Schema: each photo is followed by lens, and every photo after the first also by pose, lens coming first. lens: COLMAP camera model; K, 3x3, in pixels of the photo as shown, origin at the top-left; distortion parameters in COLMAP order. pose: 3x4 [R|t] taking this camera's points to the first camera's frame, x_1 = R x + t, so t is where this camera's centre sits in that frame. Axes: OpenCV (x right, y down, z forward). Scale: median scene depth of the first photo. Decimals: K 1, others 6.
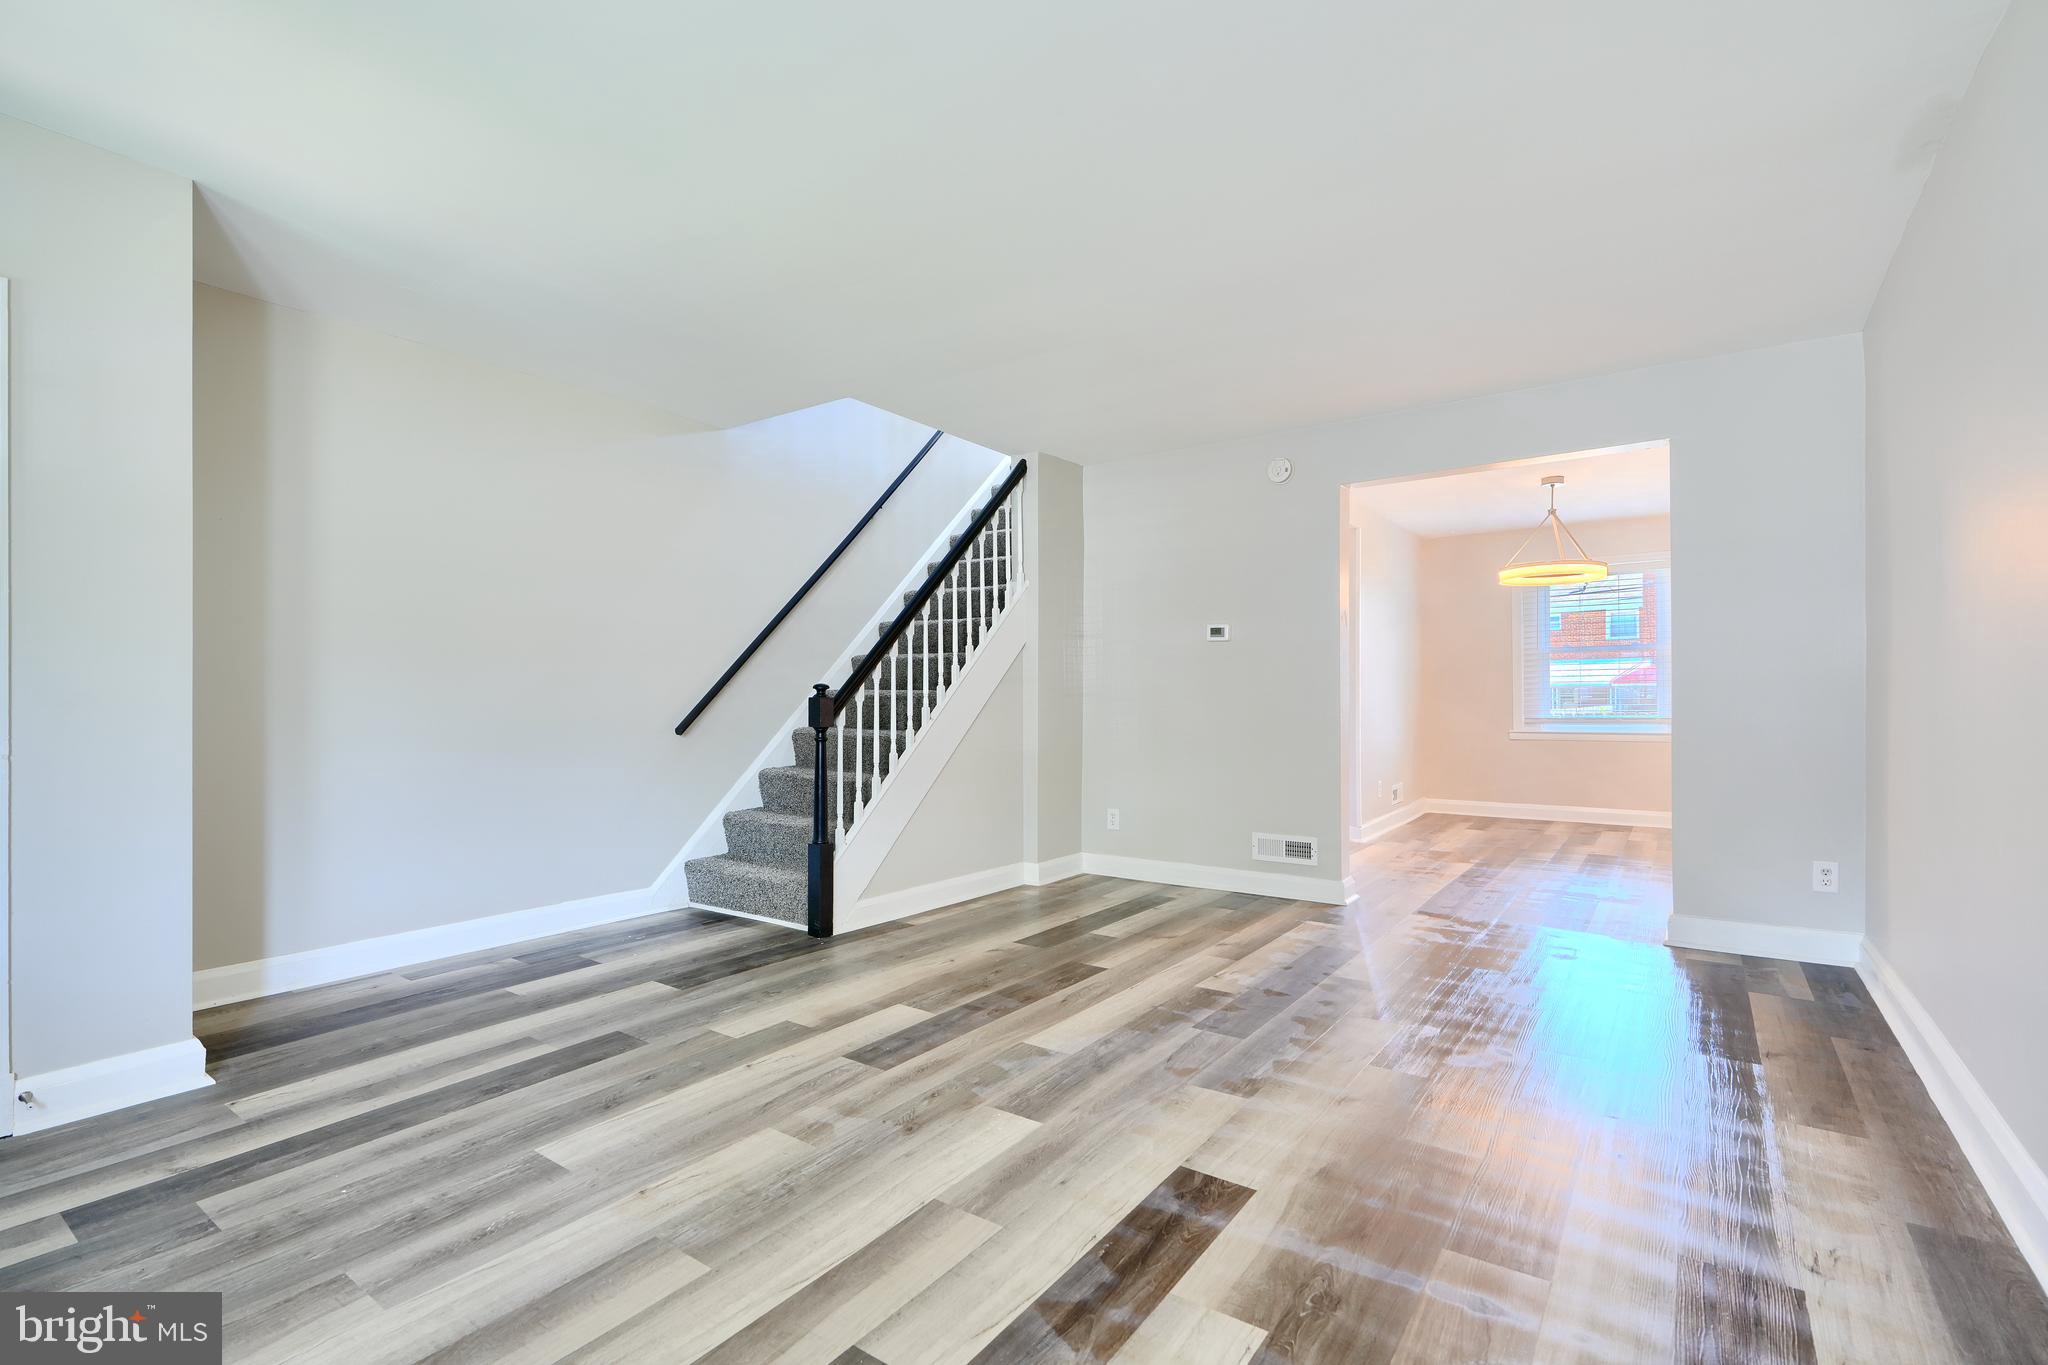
lens RADIAL K [[939.6, 0, 1008.1], [0, 939.6, 682.8], [0, 0, 1]] dist [0.002537, 0.001661]
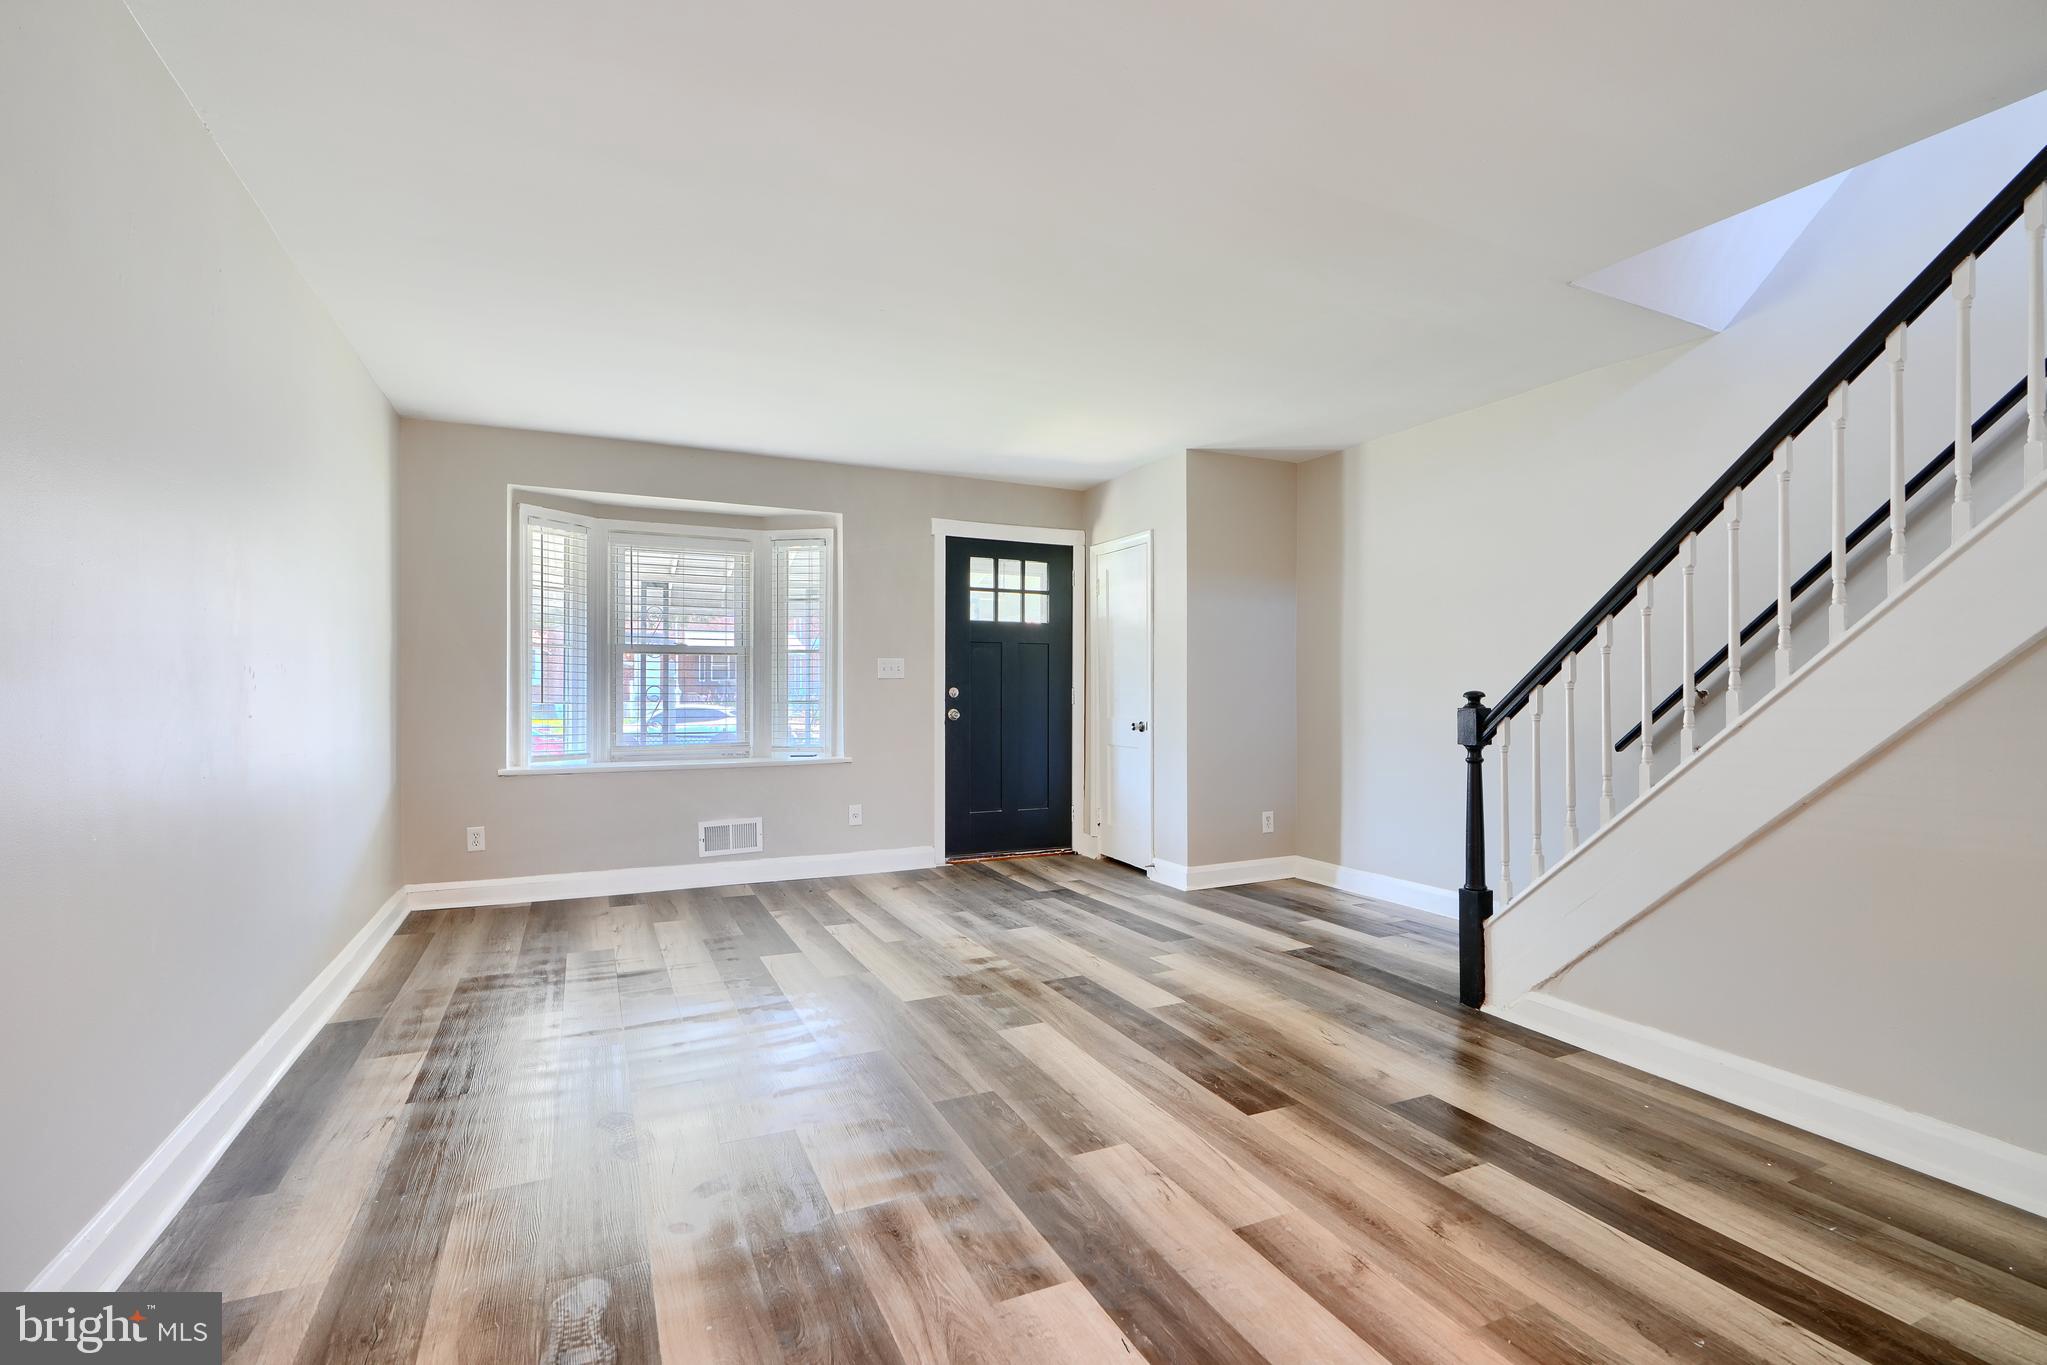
lens RADIAL K [[939.2, 0, 1039.4], [0, 939.2, 689.1], [0, 0, 1]] dist [0.002537, 0.001661]
pose [[-0.465506, 0.000254, -0.885045, 0.899603], [0.011812, 0.999913, -0.005926, 0.000084], [0.884966, -0.013213, -0.465468, 1.378488]]
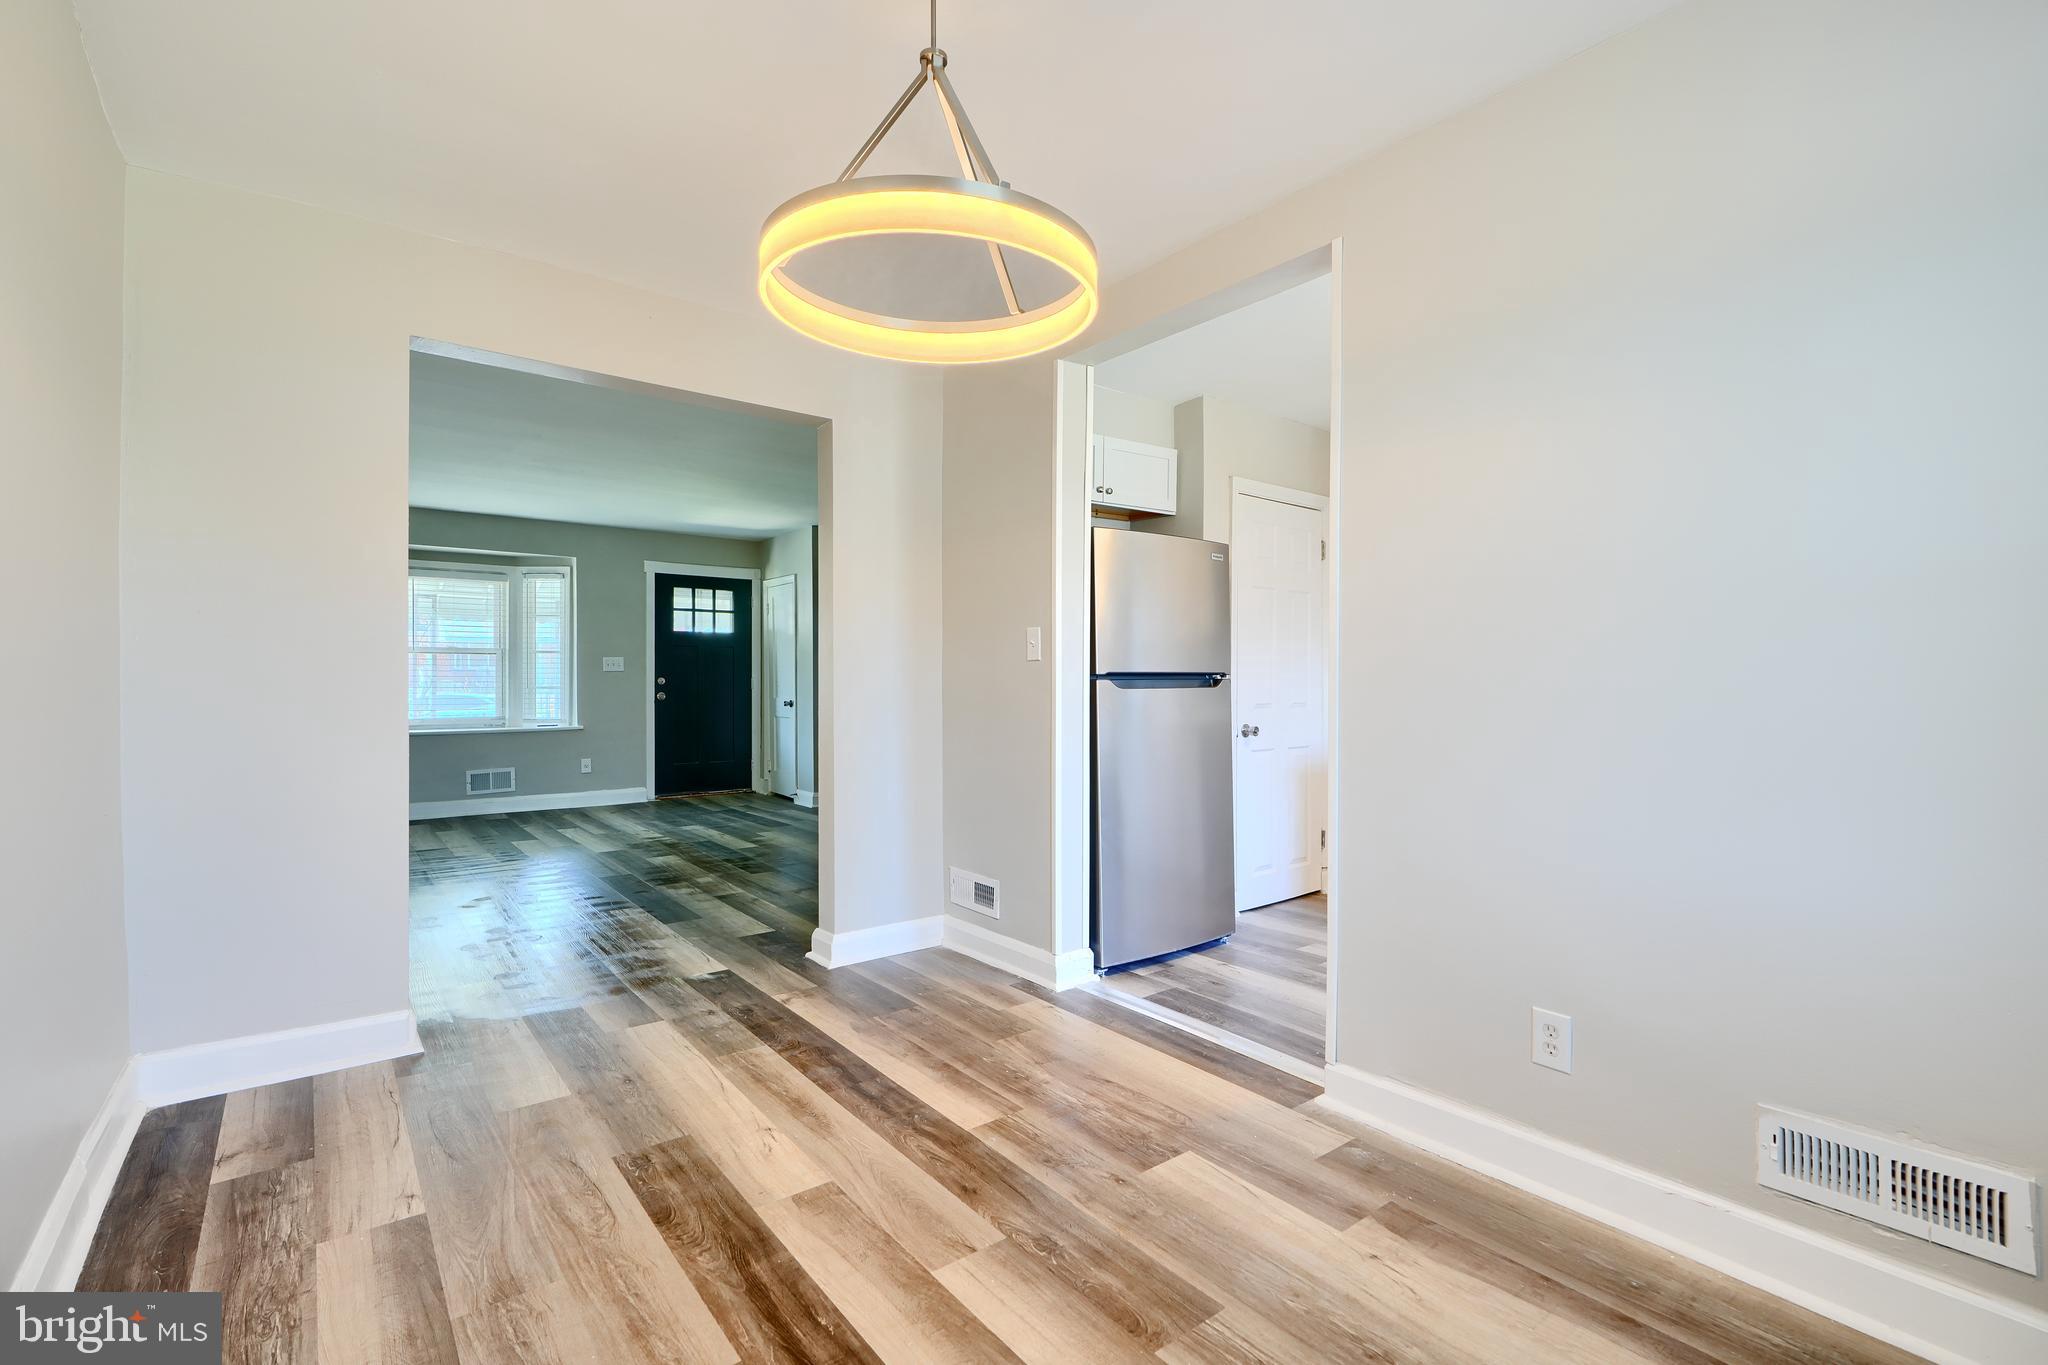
lens RADIAL K [[939.6, 0, 1044.2], [0, 939.6, 682.0], [0, 0, 1]] dist [0.002537, 0.001661]
pose [[-0.266032, 0.002128, -0.963962, 1.415700], [0.011789, 0.999930, -0.001046, 0.008872], [0.963892, -0.011642, -0.266038, 1.909690]]
